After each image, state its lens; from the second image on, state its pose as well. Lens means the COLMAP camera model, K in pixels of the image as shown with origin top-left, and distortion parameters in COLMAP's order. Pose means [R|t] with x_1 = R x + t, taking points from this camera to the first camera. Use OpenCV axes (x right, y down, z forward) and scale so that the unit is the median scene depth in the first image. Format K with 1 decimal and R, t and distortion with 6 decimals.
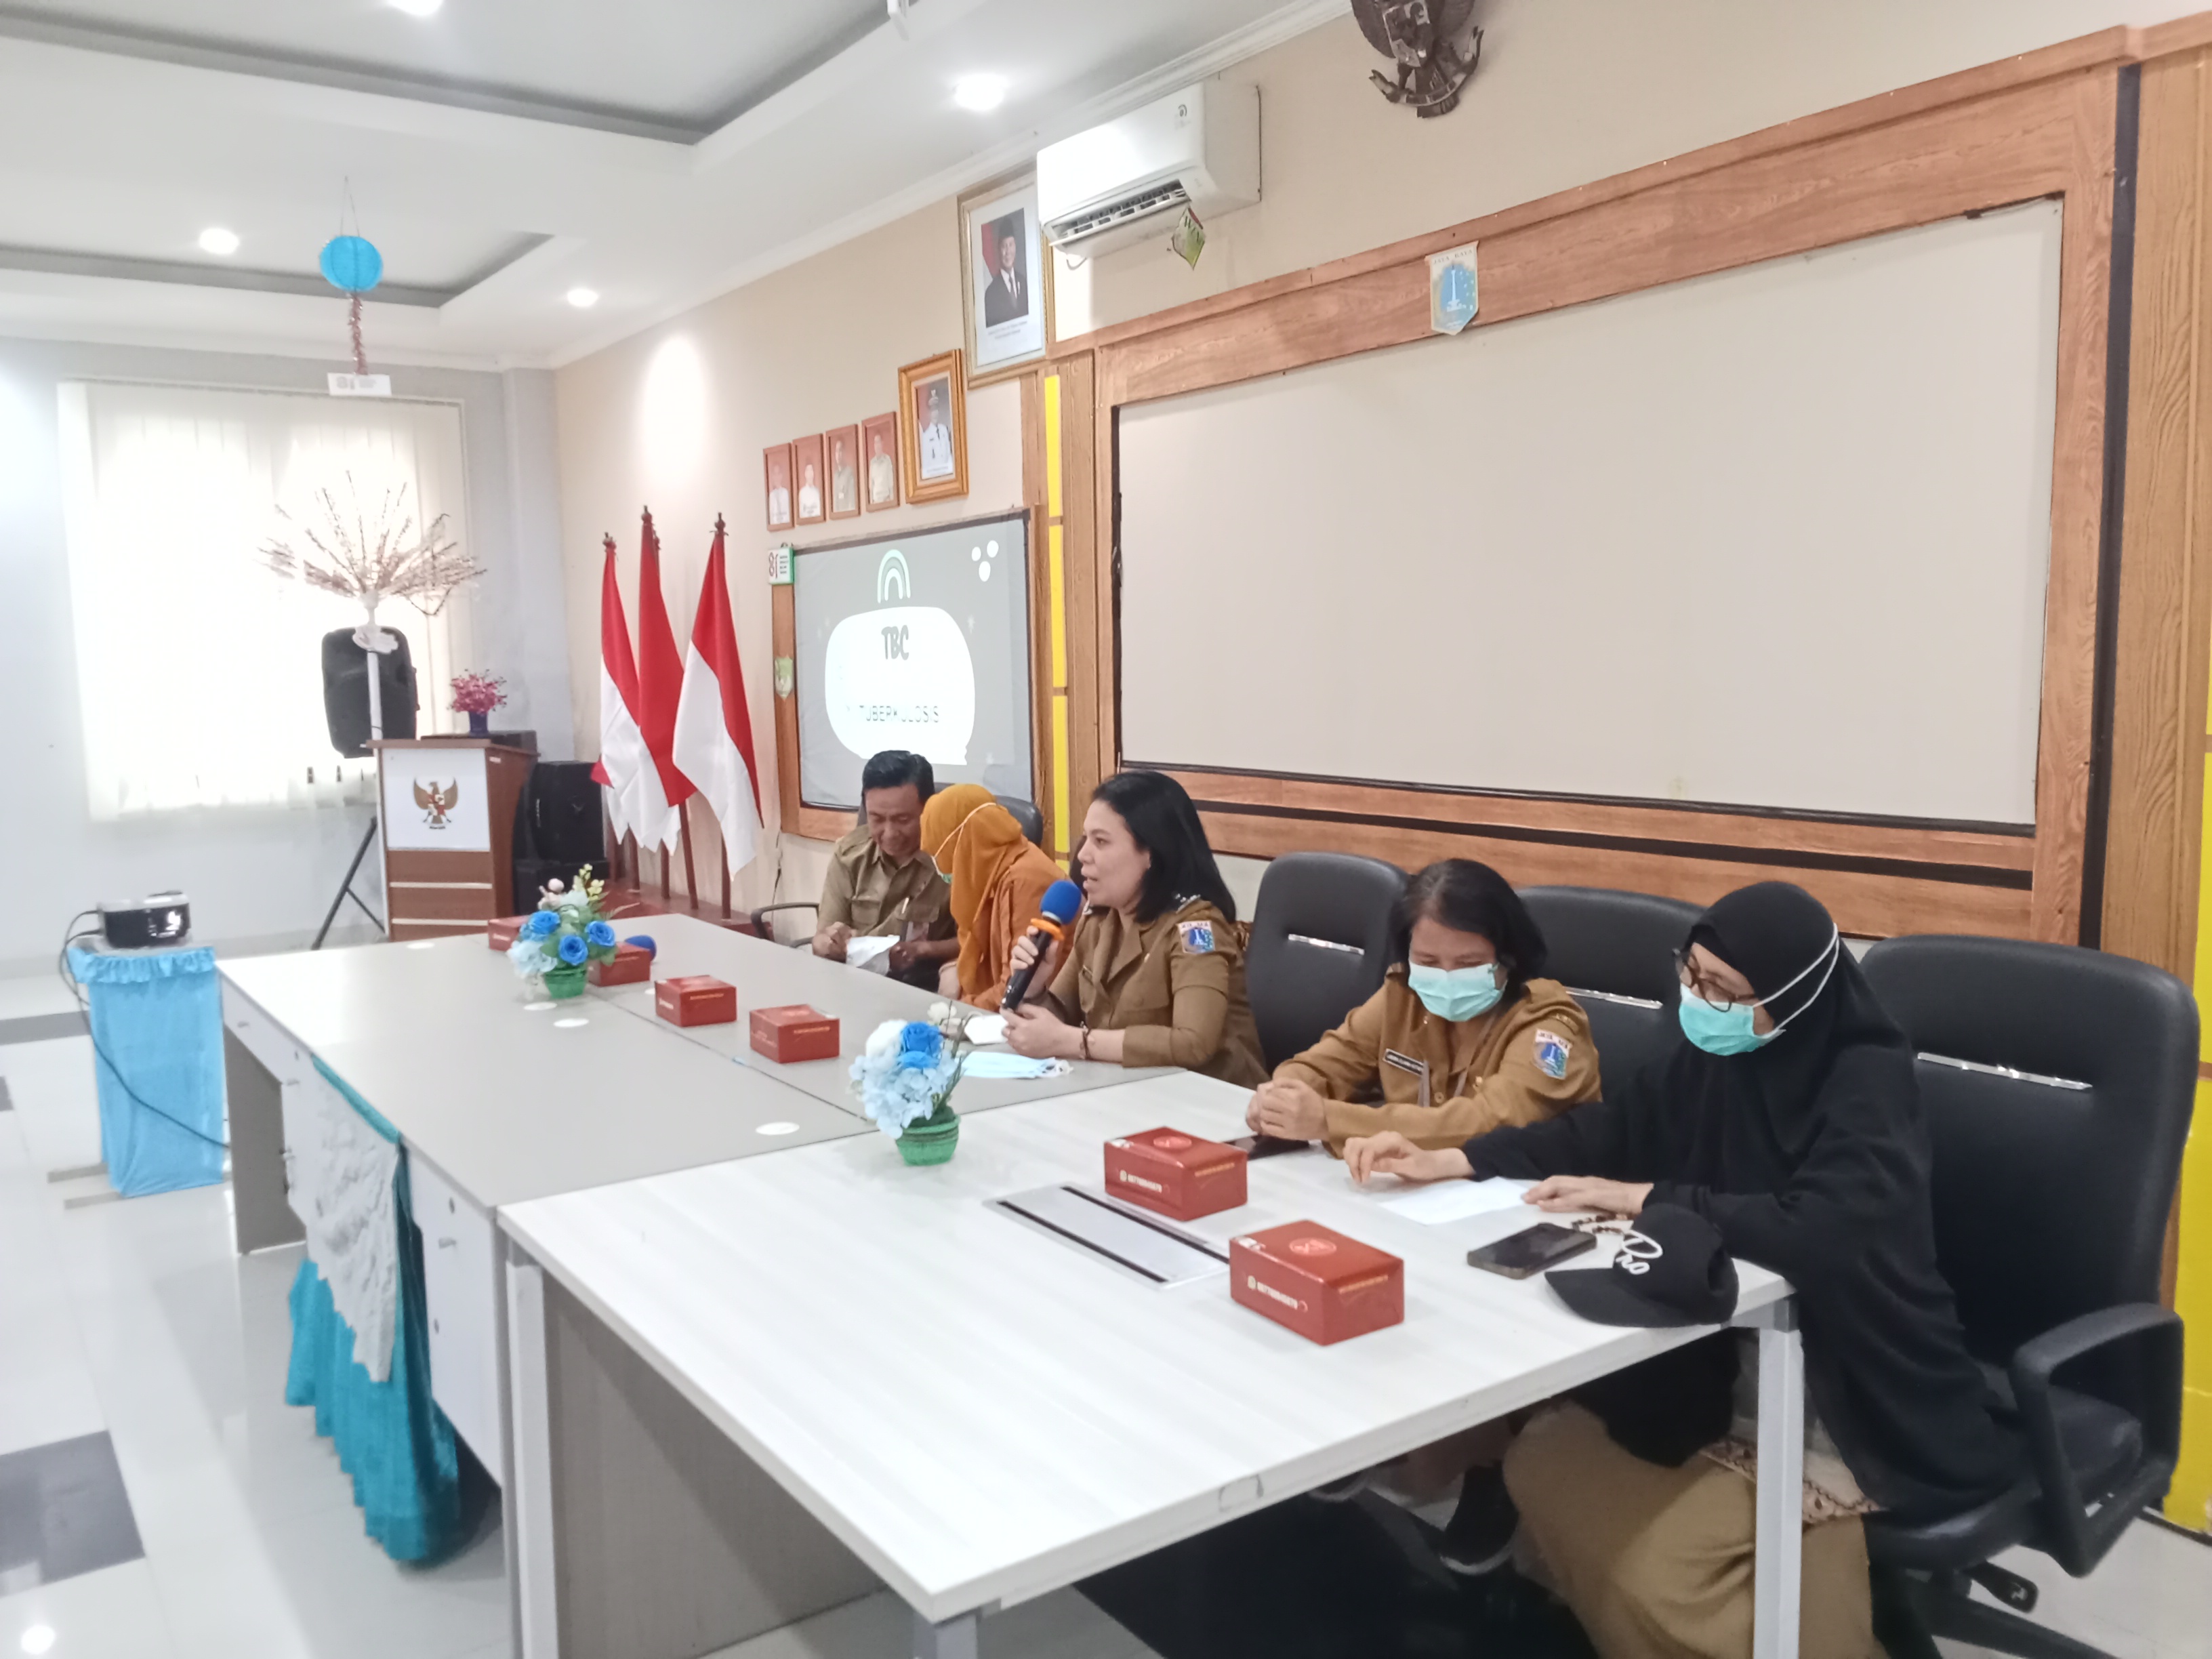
lens RADIAL K [[1727.9, 0, 1088.3], [0, 1727.9, 841.2], [0, 0, 1]] dist [0.060083, -0.083991]
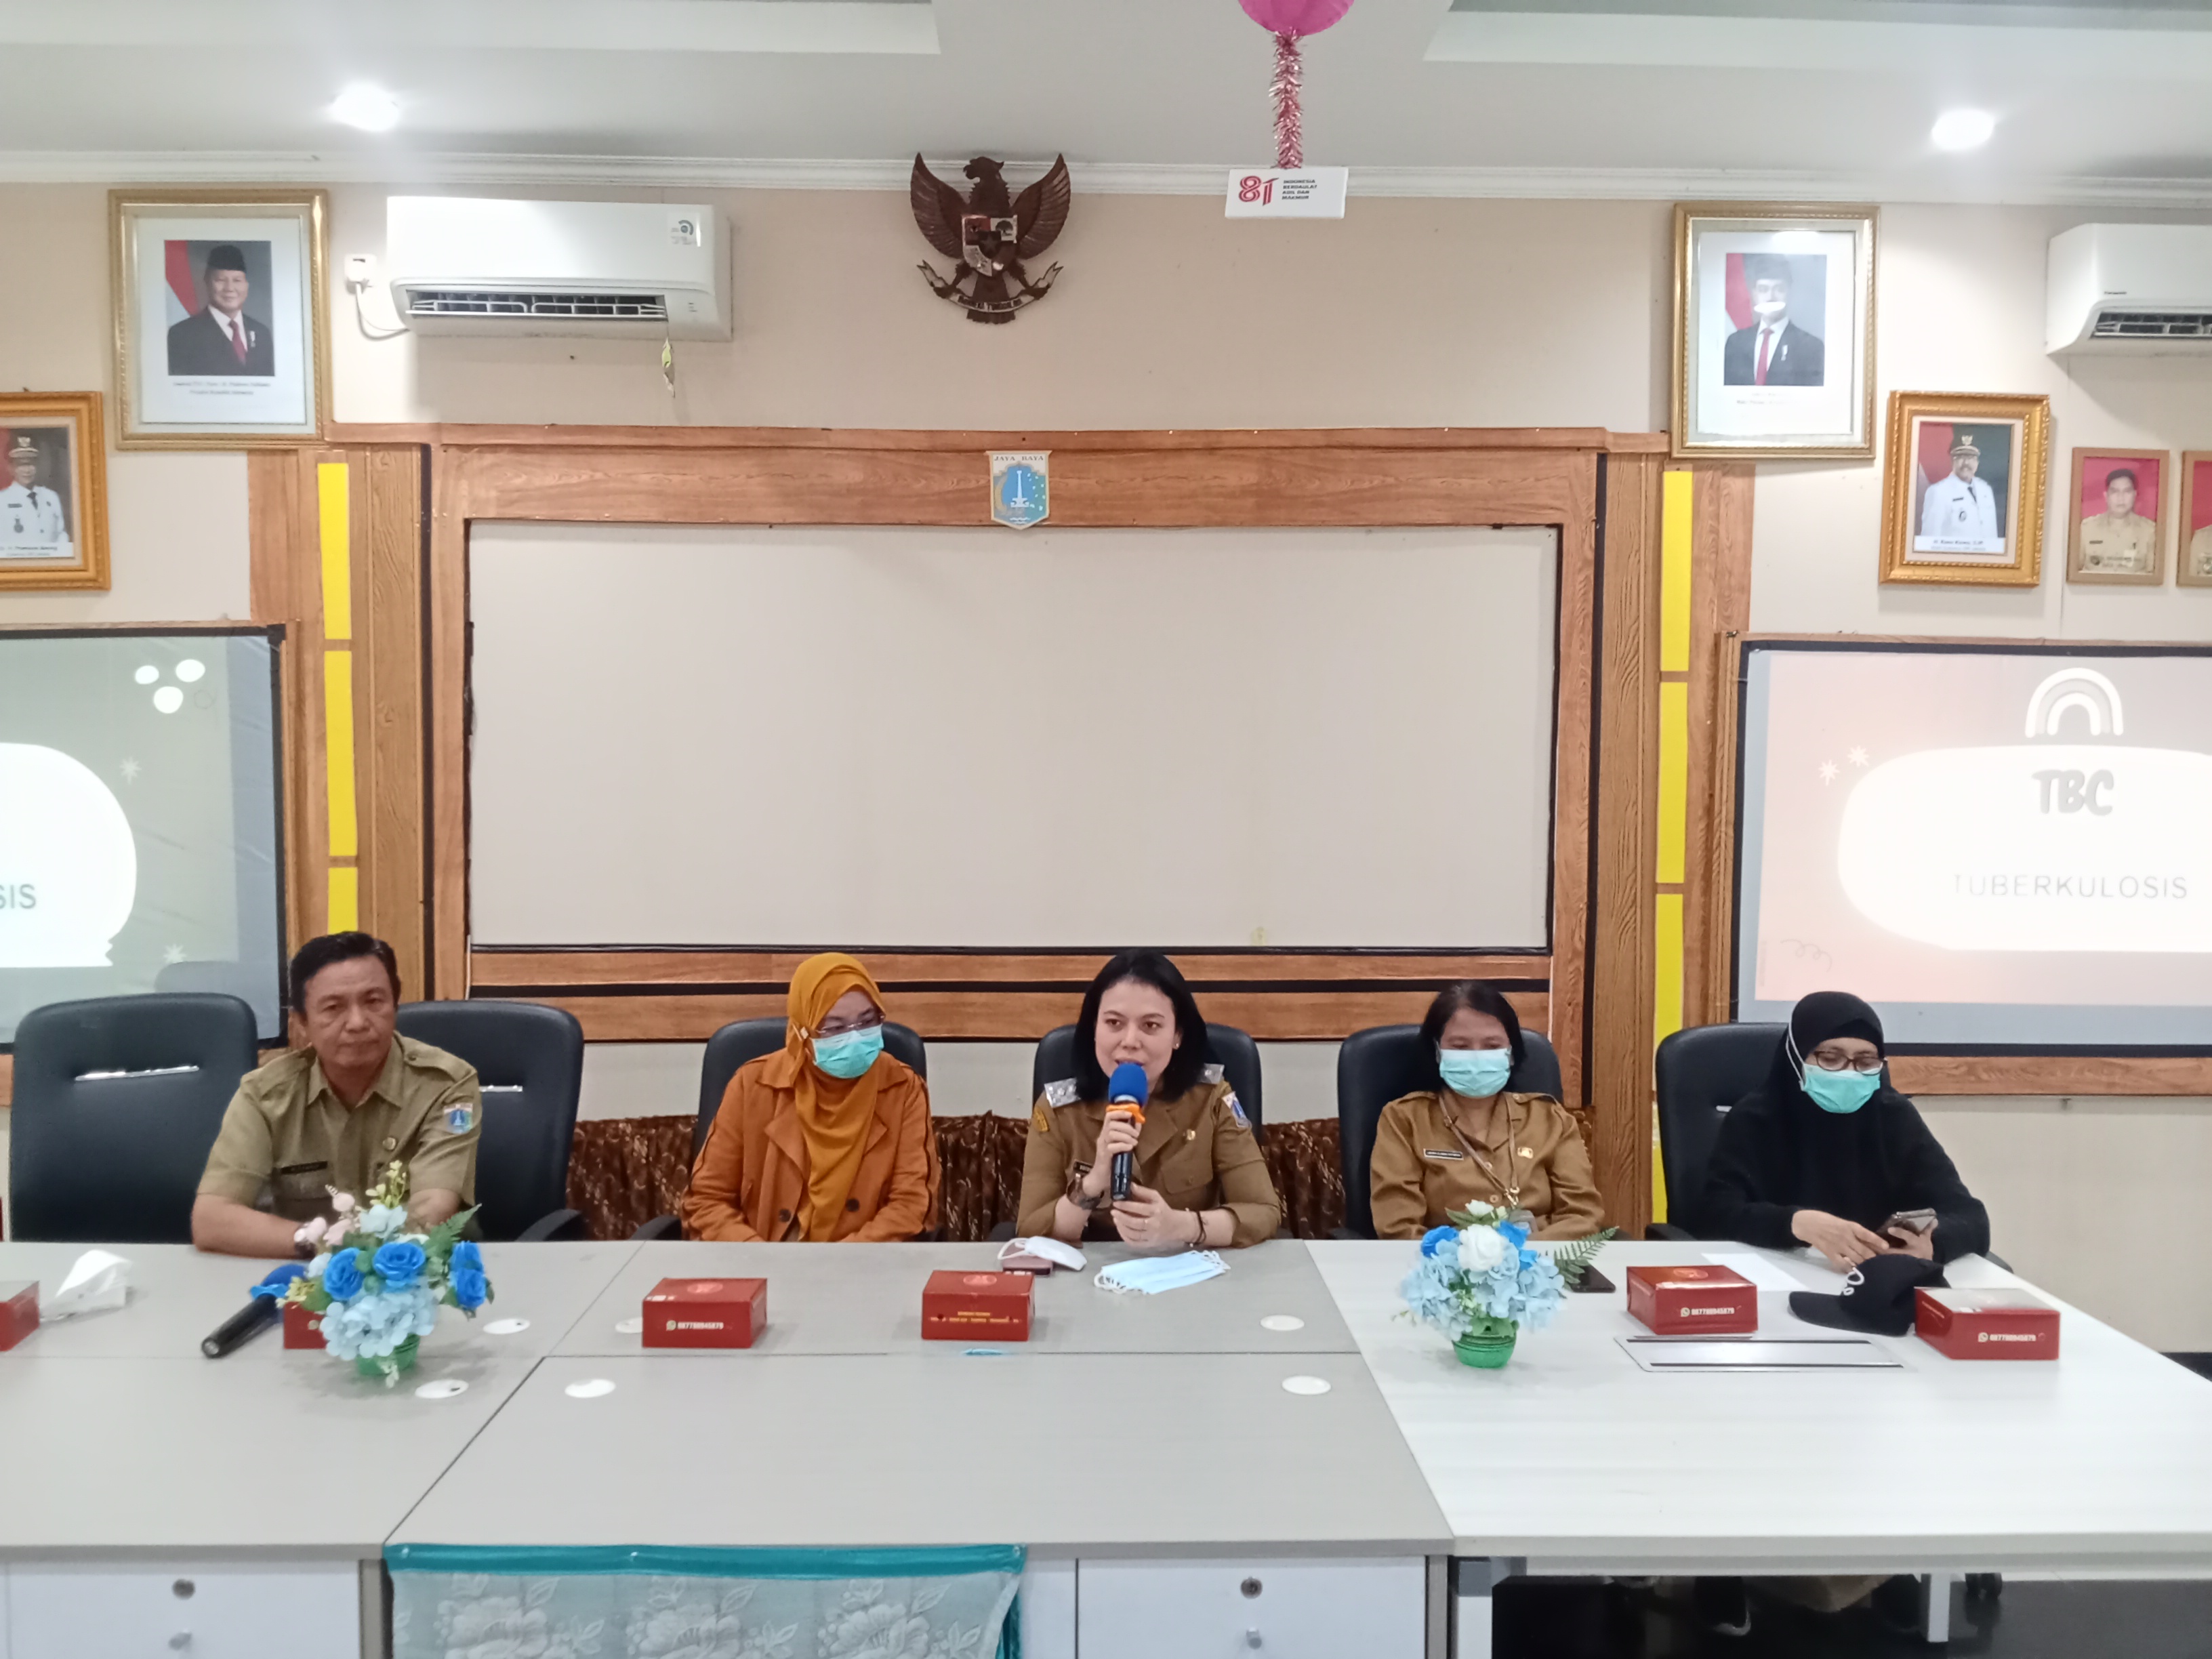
lens RADIAL K [[1727.9, 0, 1105.3], [0, 1727.9, 839.7], [0, 0, 1]] dist [0.060083, -0.083991]
pose [[0.544393, -0.018289, 0.838631, -0.646882], [0.076554, 0.996673, -0.027959, -0.063955], [-0.835330, 0.079421, 0.543982, 0.378756]]
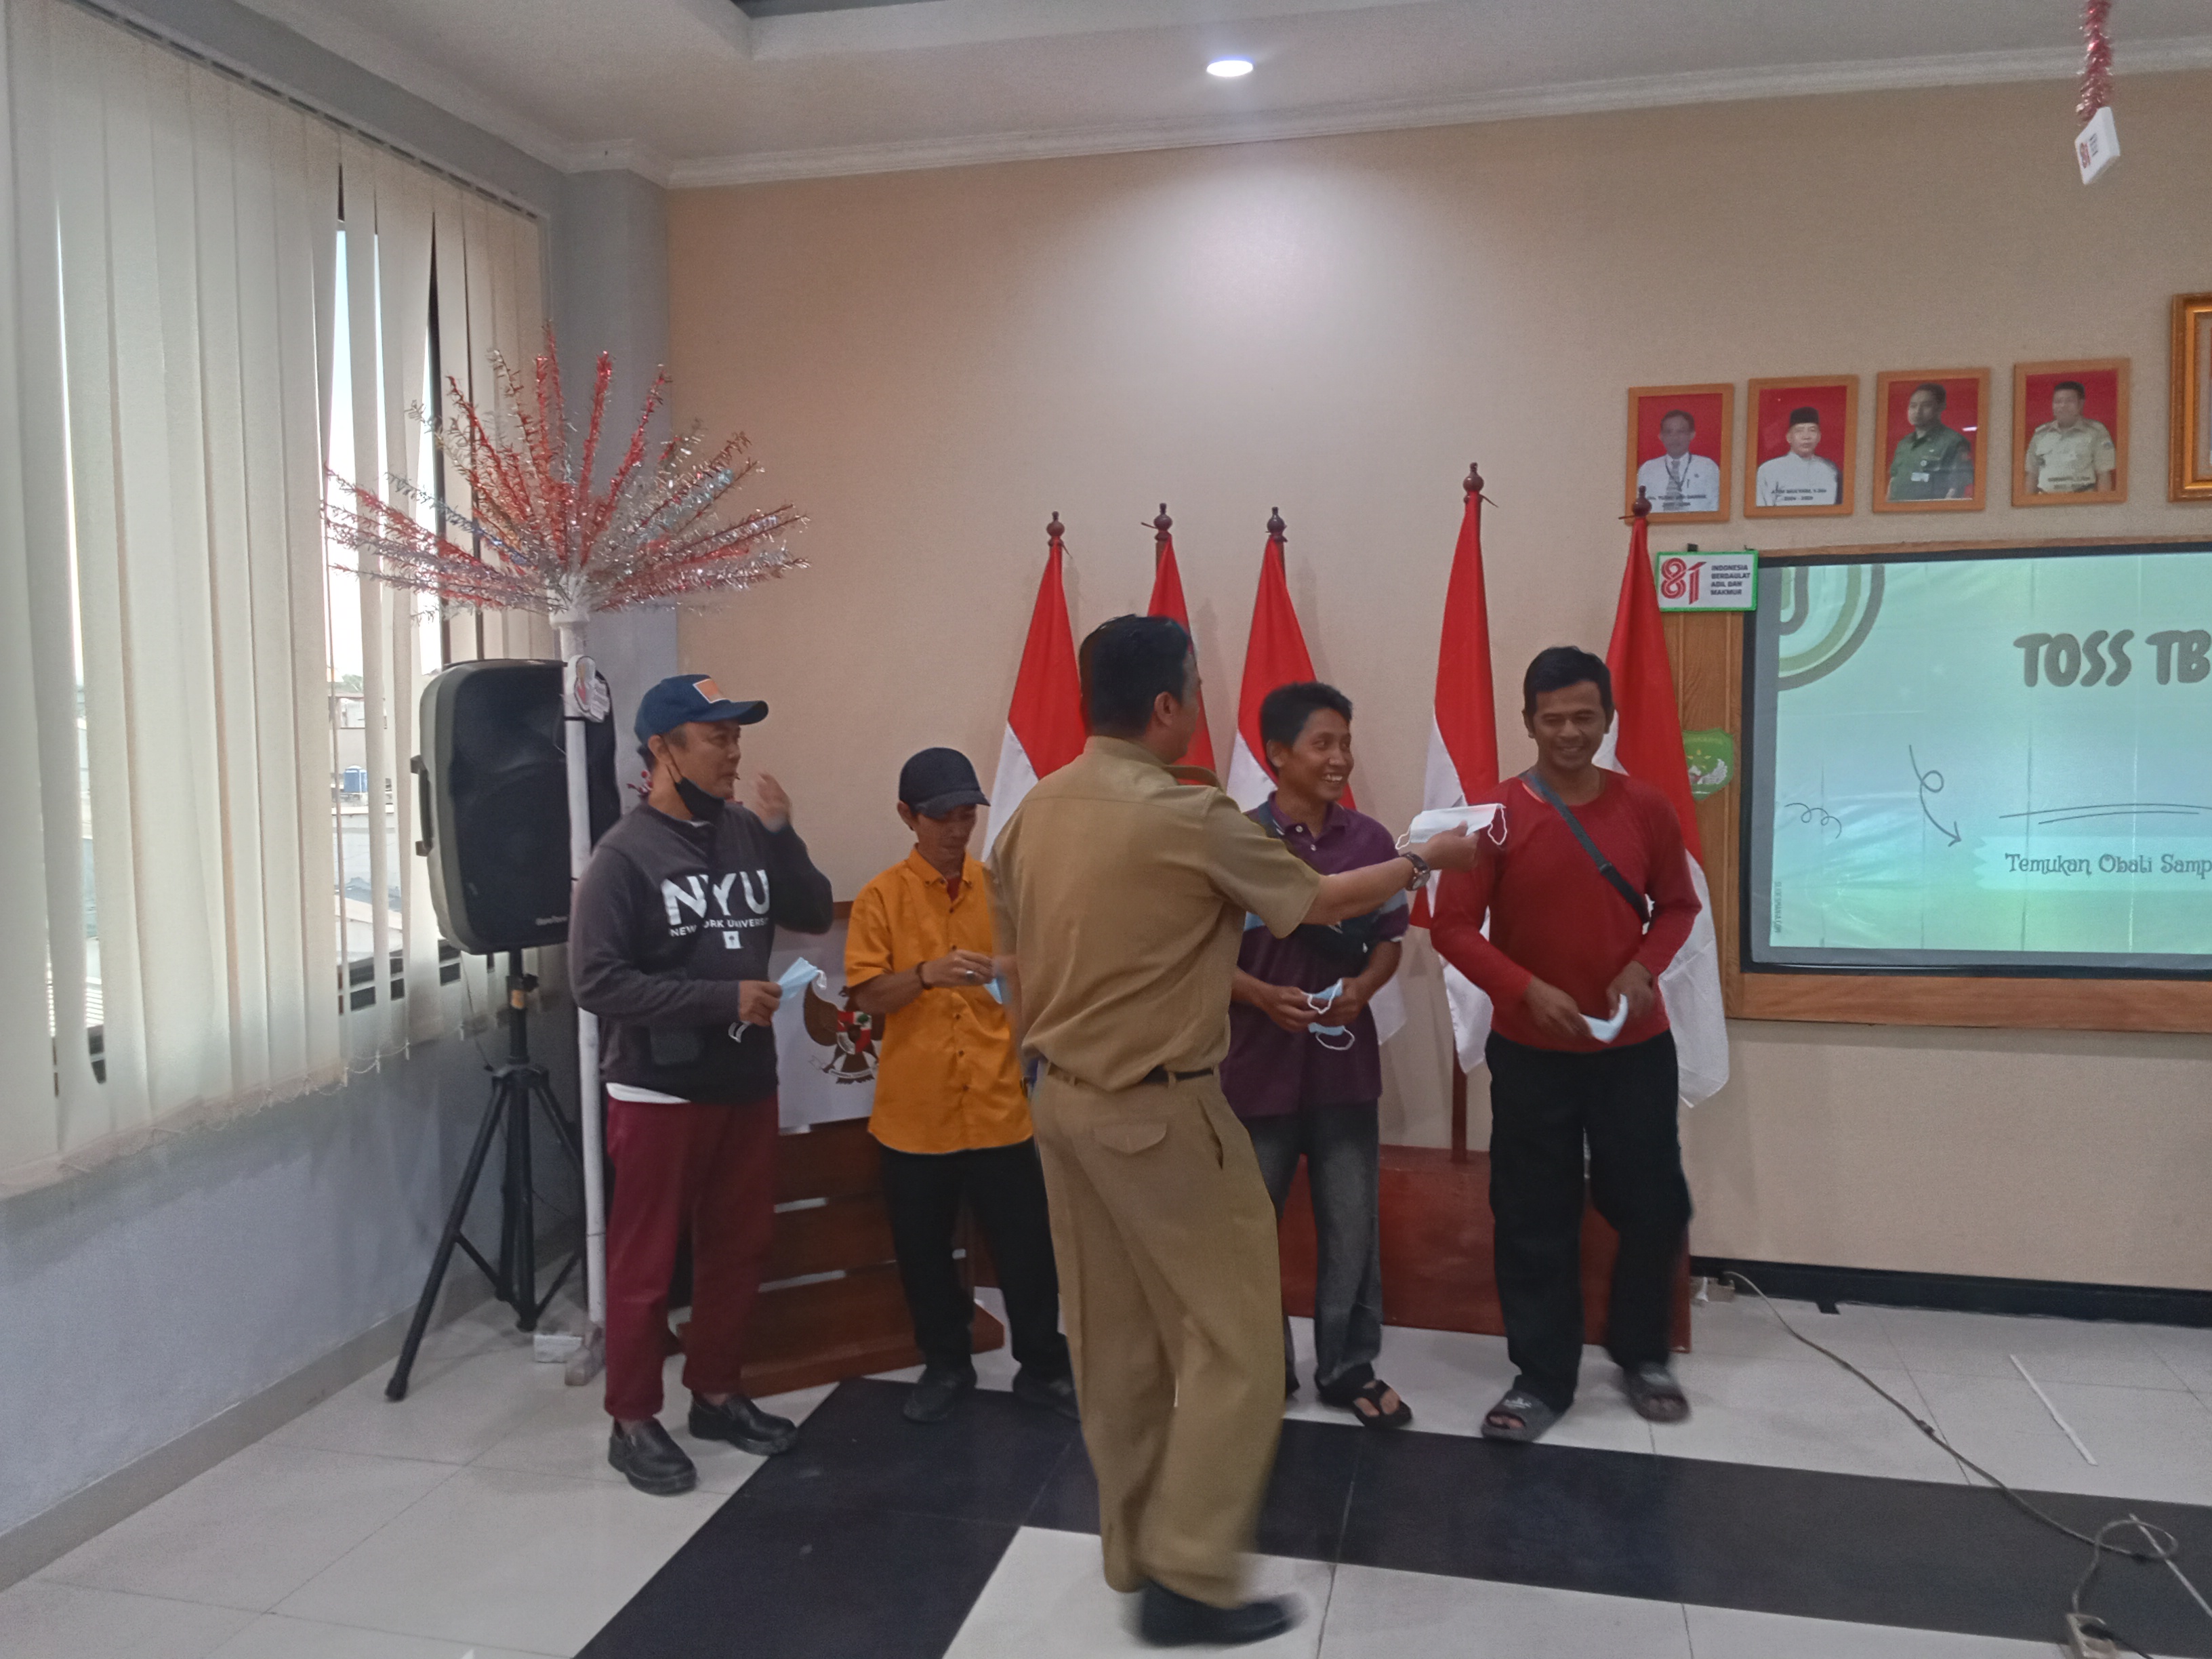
lens RADIAL K [[1727.9, 0, 1100.7], [0, 1727.9, 829.0], [0, 0, 1]] dist [0.060083, -0.083991]
pose [[0.750287, -0.044321, 0.659625, -1.259243], [0.064740, 0.997880, -0.006589, -0.137588], [-0.657935, 0.047648, 0.751566, 1.152490]]
